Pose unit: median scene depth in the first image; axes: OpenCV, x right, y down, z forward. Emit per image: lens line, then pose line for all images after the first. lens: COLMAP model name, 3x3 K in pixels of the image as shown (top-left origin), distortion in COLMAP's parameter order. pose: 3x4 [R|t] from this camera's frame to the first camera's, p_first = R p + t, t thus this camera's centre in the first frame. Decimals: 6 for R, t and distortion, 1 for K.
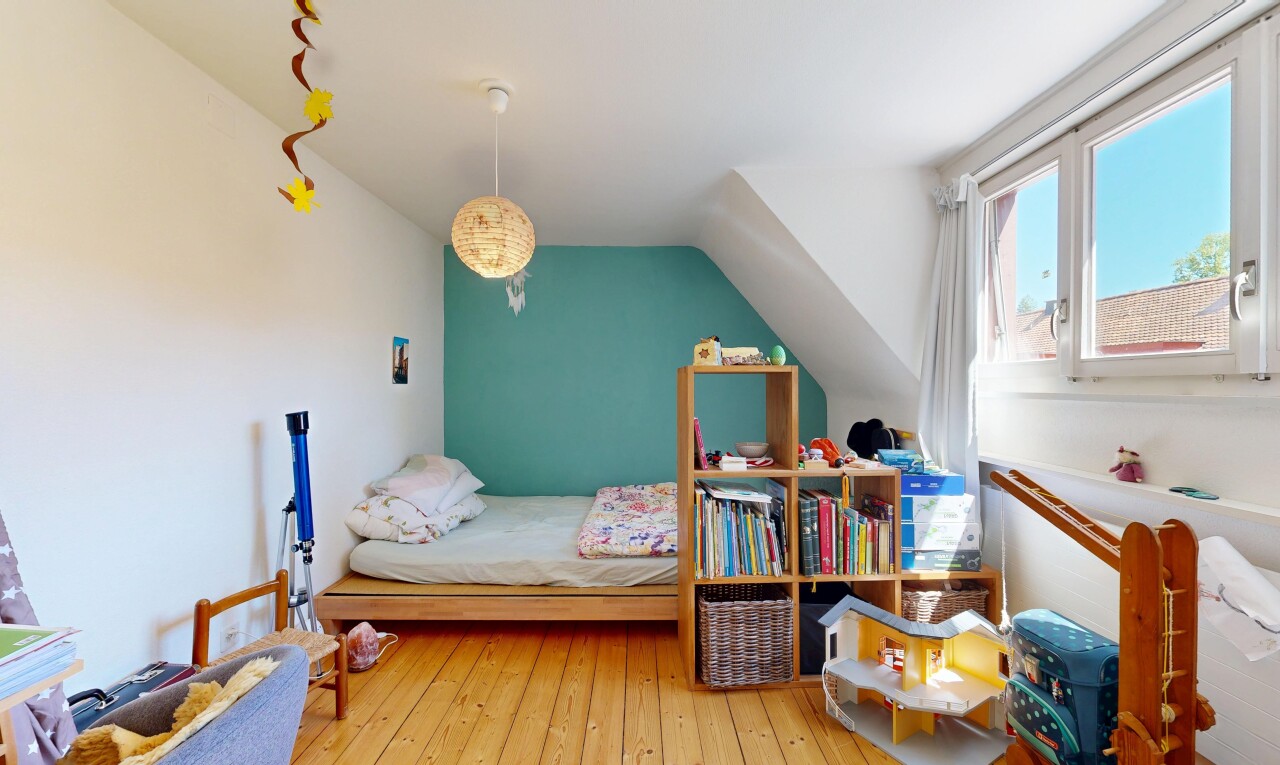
lens RADIAL K [[499.8, 0, 641.1], [0, 499.8, 384.2], [0, 0, 1]] dist [0.000589, -0.000140]
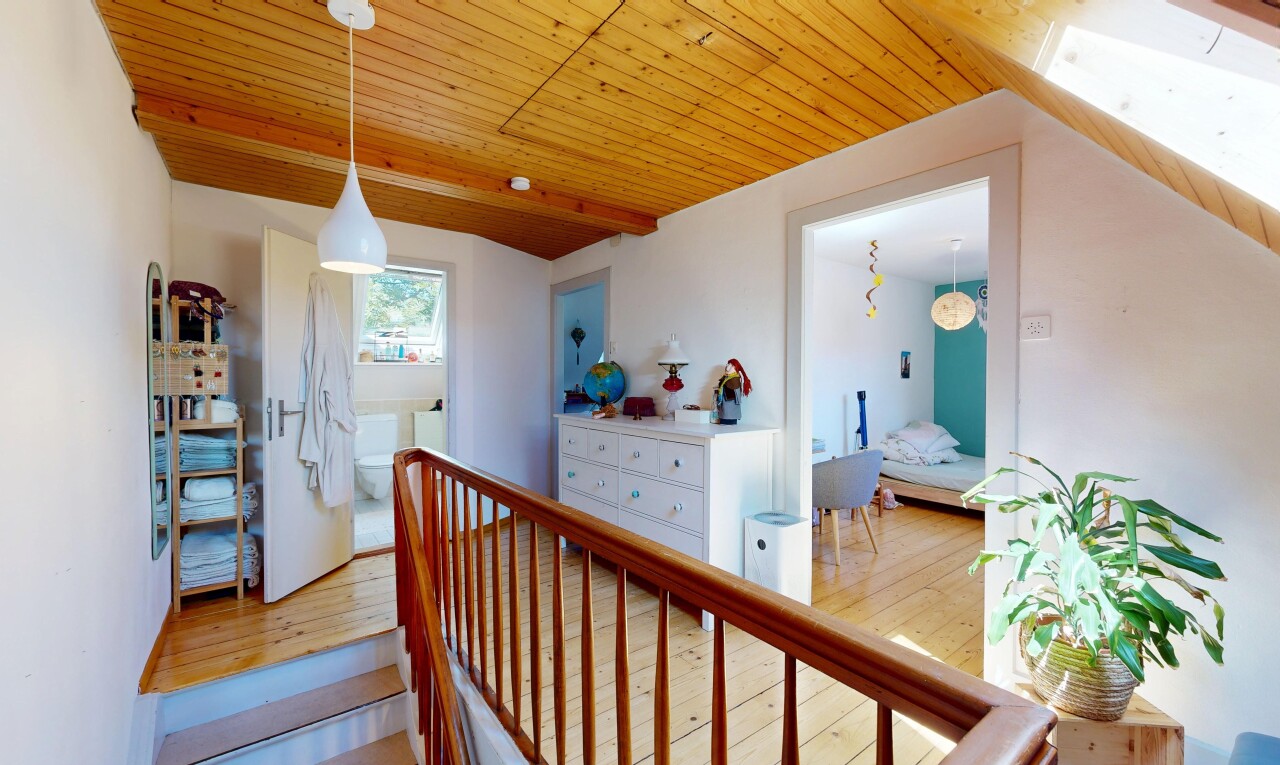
lens RADIAL K [[499.8, 0, 641.1], [0, 499.8, 384.2], [0, 0, 1]] dist [0.000589, -0.000140]
pose [[0.599395, 0.012646, -0.800353, 0.564973], [-0.001508, 0.999891, 0.014670, -0.008543], [0.800452, -0.007586, 0.599349, -1.223617]]
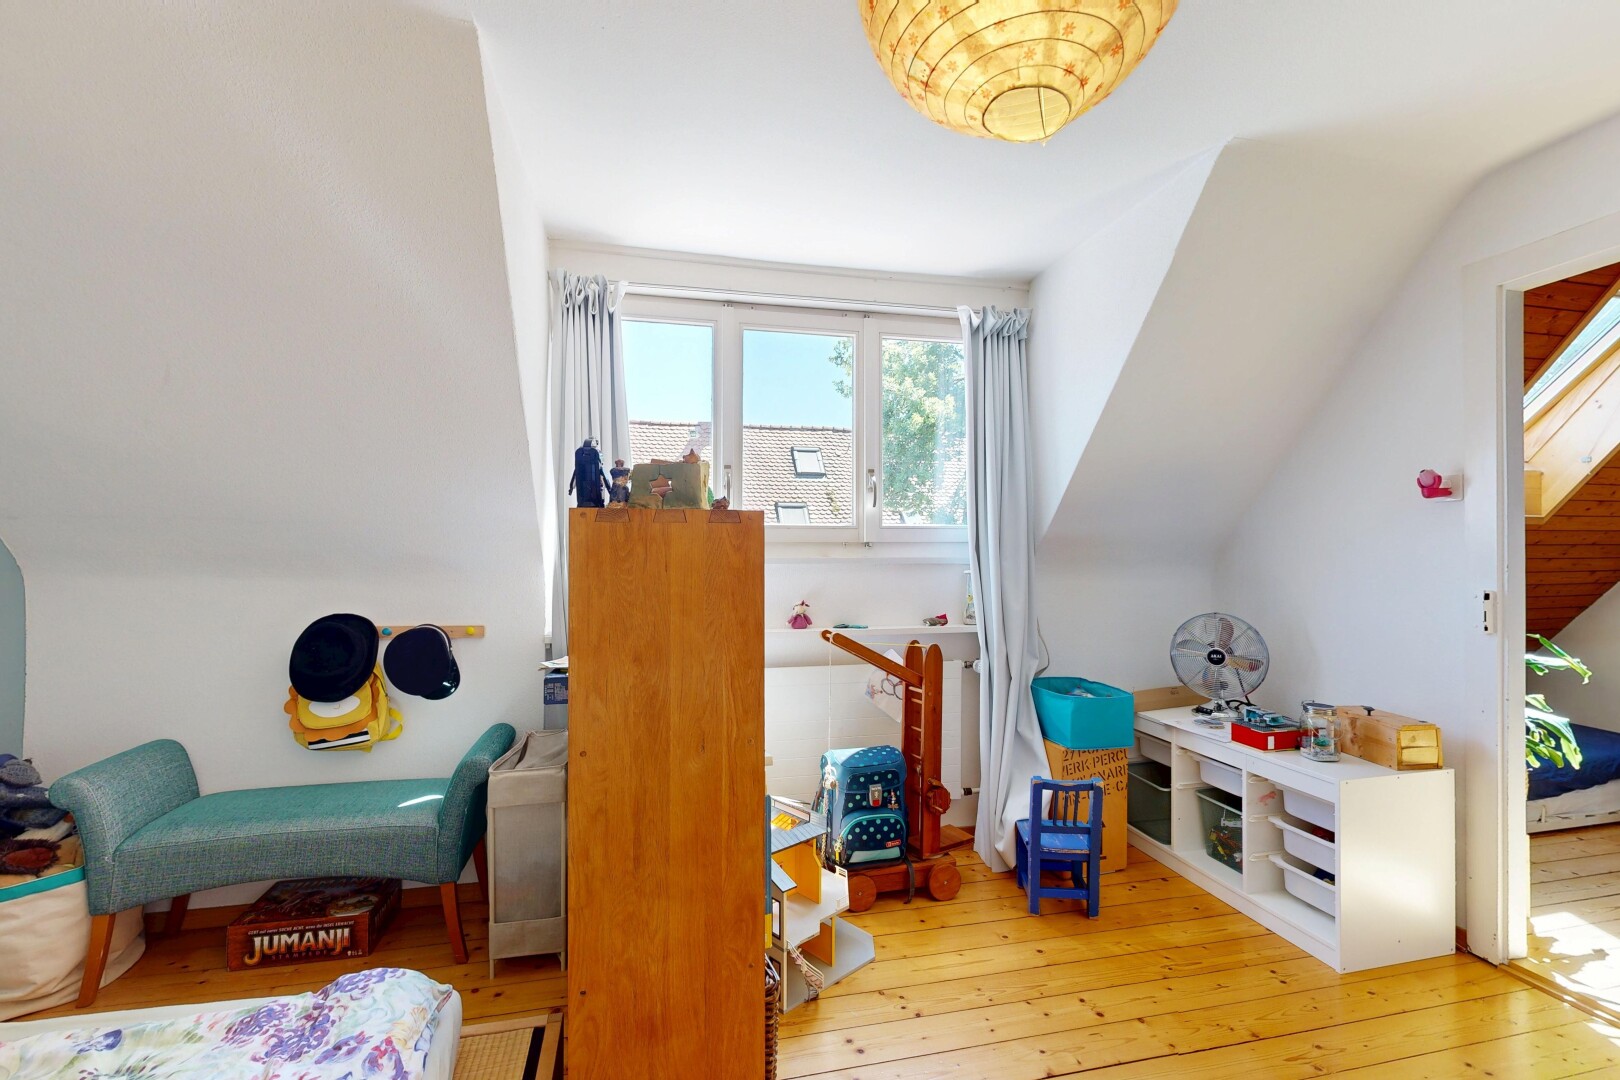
lens RADIAL K [[702.3, 0, 814.9], [0, 702.3, 543.7], [0, 0, 1]] dist [0.003270, 0.000116]
pose [[-0.222122, 0.003859, 0.975011, -0.777827], [-0.000514, 0.999992, -0.004075, -0.006222], [-0.975019, -0.001406, -0.222118, 1.505276]]
